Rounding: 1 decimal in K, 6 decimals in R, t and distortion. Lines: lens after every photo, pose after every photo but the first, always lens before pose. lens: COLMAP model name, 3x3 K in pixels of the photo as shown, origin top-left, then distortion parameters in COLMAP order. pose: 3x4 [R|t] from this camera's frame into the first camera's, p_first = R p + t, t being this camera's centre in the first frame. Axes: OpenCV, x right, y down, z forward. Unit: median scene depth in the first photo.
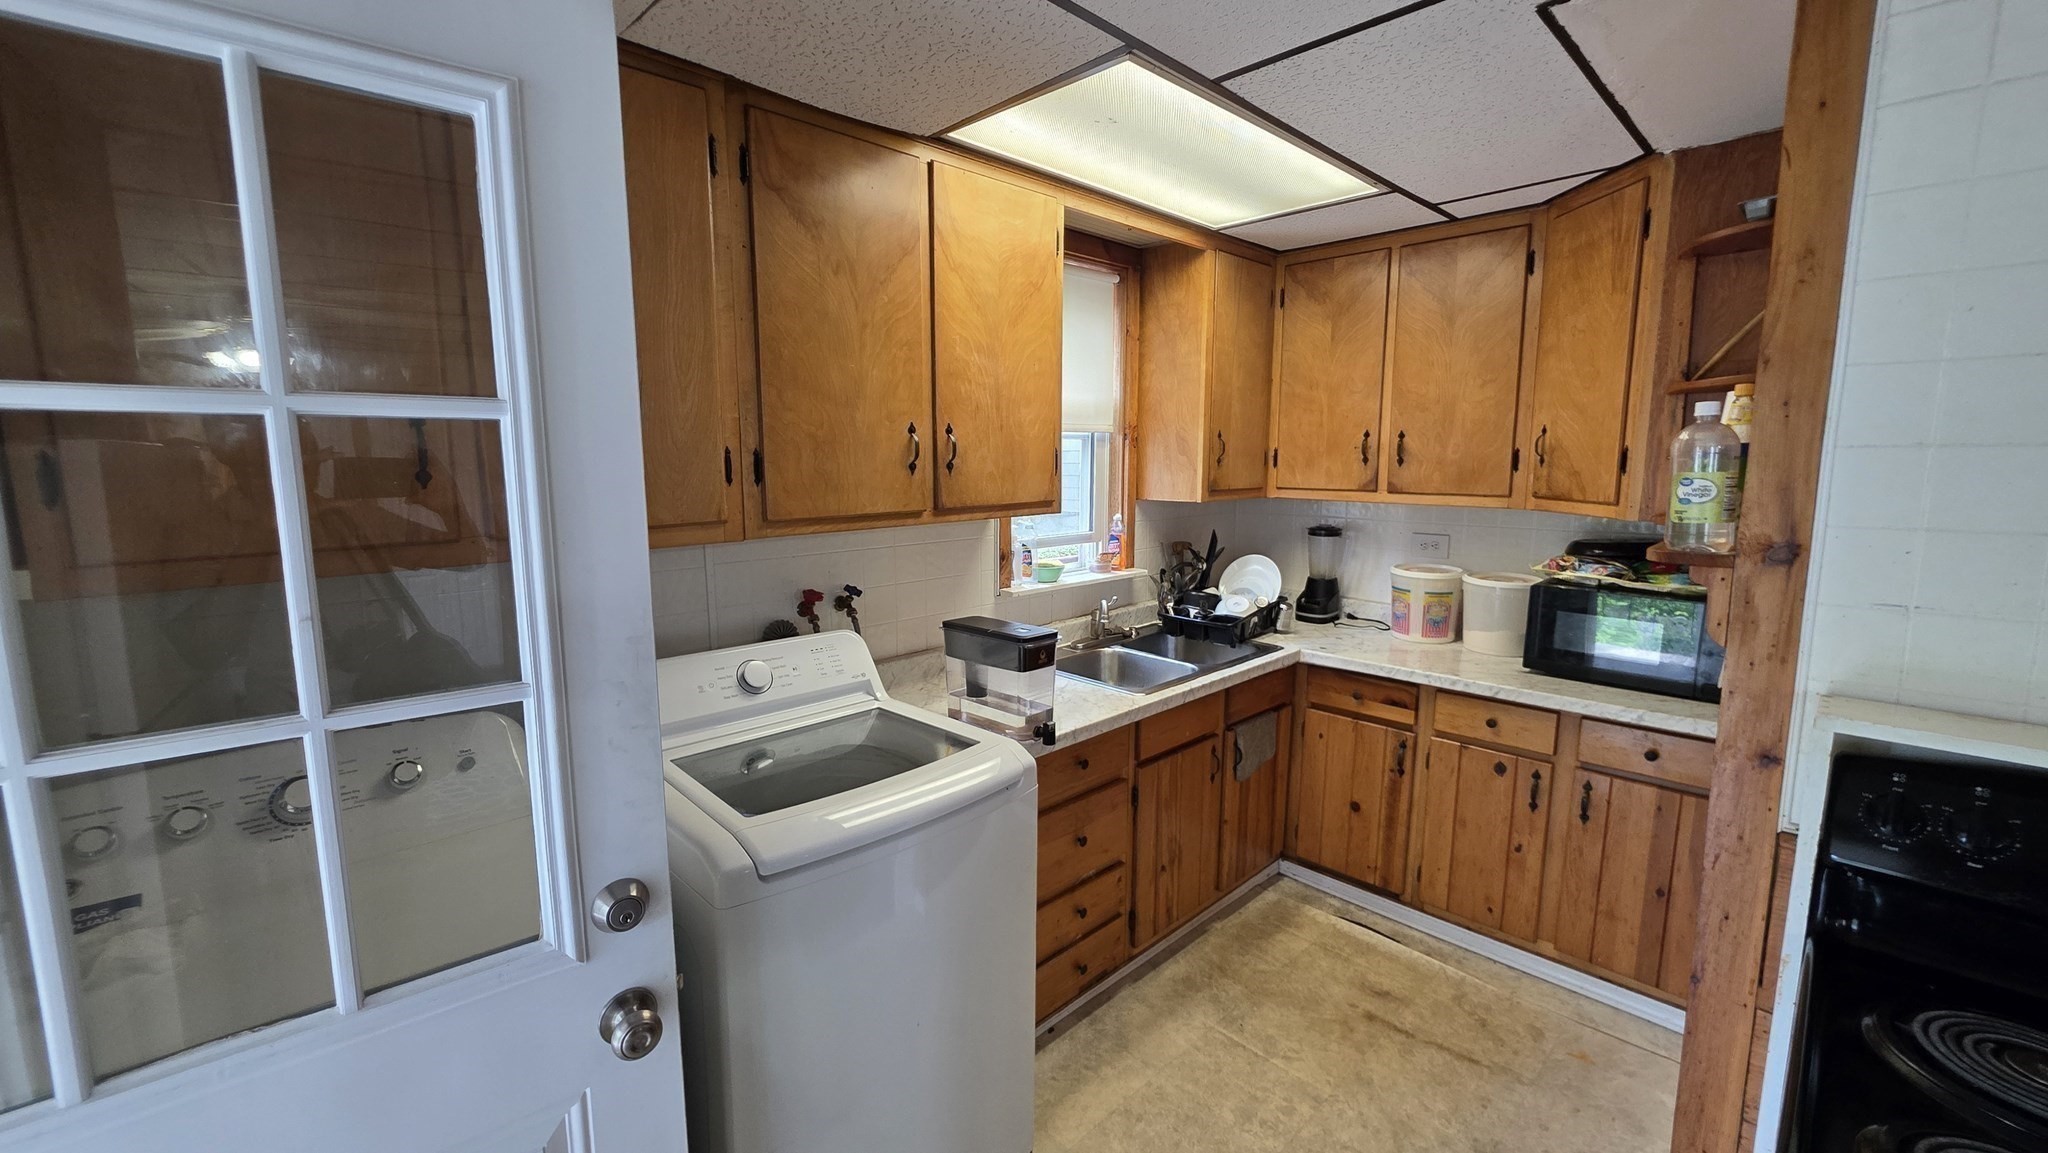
lens RADIAL K [[819.5, 0, 1021.8], [0, 819.5, 573.6], [0, 0, 1]] dist [-0.003871, 0.000803]
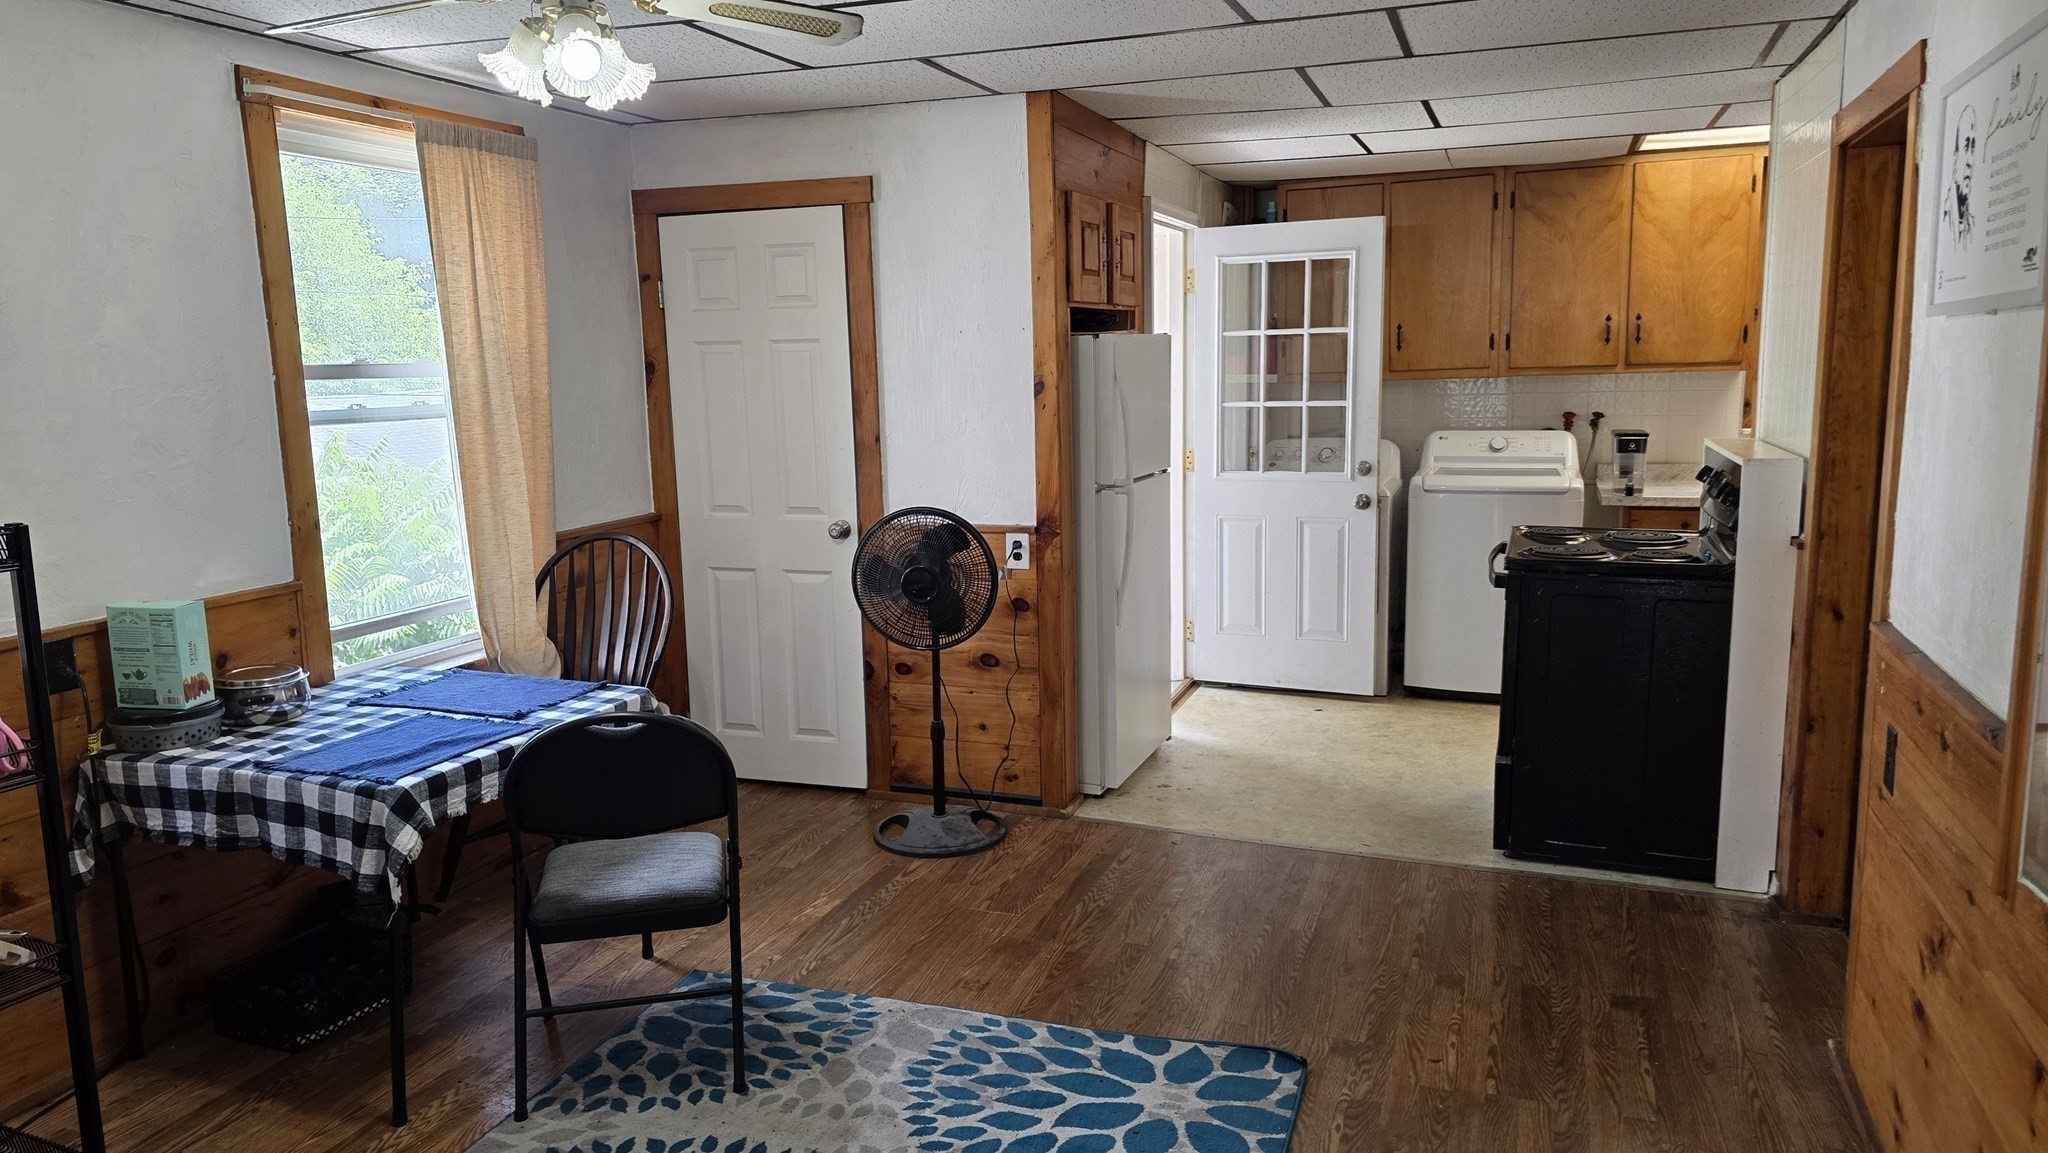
lens RADIAL K [[1375.3, 0, 1025.8], [0, 1375.3, 575.0], [0, 0, 1]] dist [0.052025, -0.040665]
pose [[0.416136, 0.134553, -0.899292, 2.040920], [-0.105180, 0.989475, 0.099376, 0.199470], [0.903199, 0.053234, 0.425908, -1.334802]]
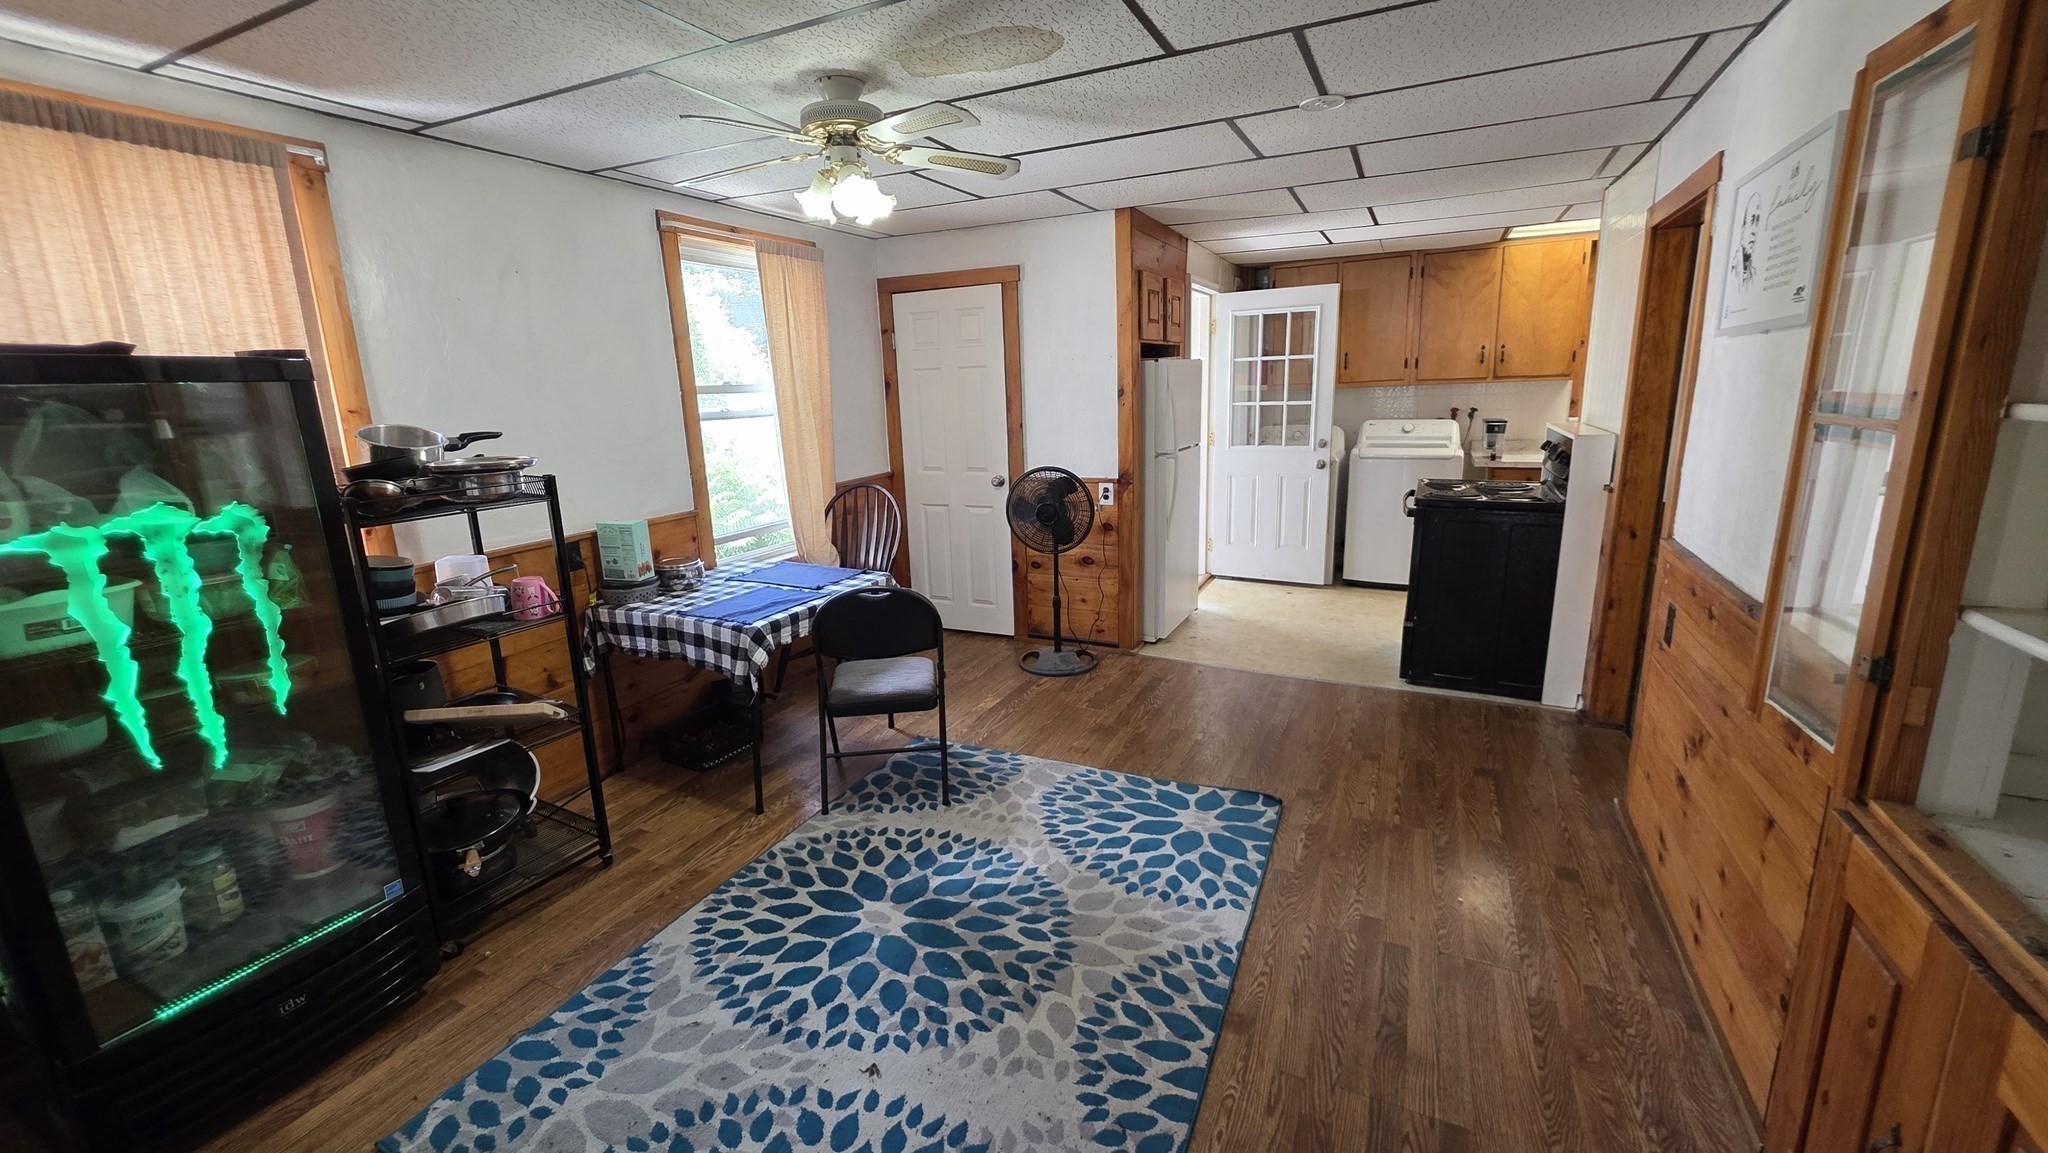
lens RADIAL K [[819.5, 0, 1015.6], [0, 819.5, 570.2], [0, 0, 1]] dist [-0.003871, 0.000803]
pose [[0.319345, 0.201121, -0.926050, 2.015924], [-0.097784, 0.978996, 0.178899, 0.214858], [0.942580, 0.033422, 0.332304, -1.347962]]
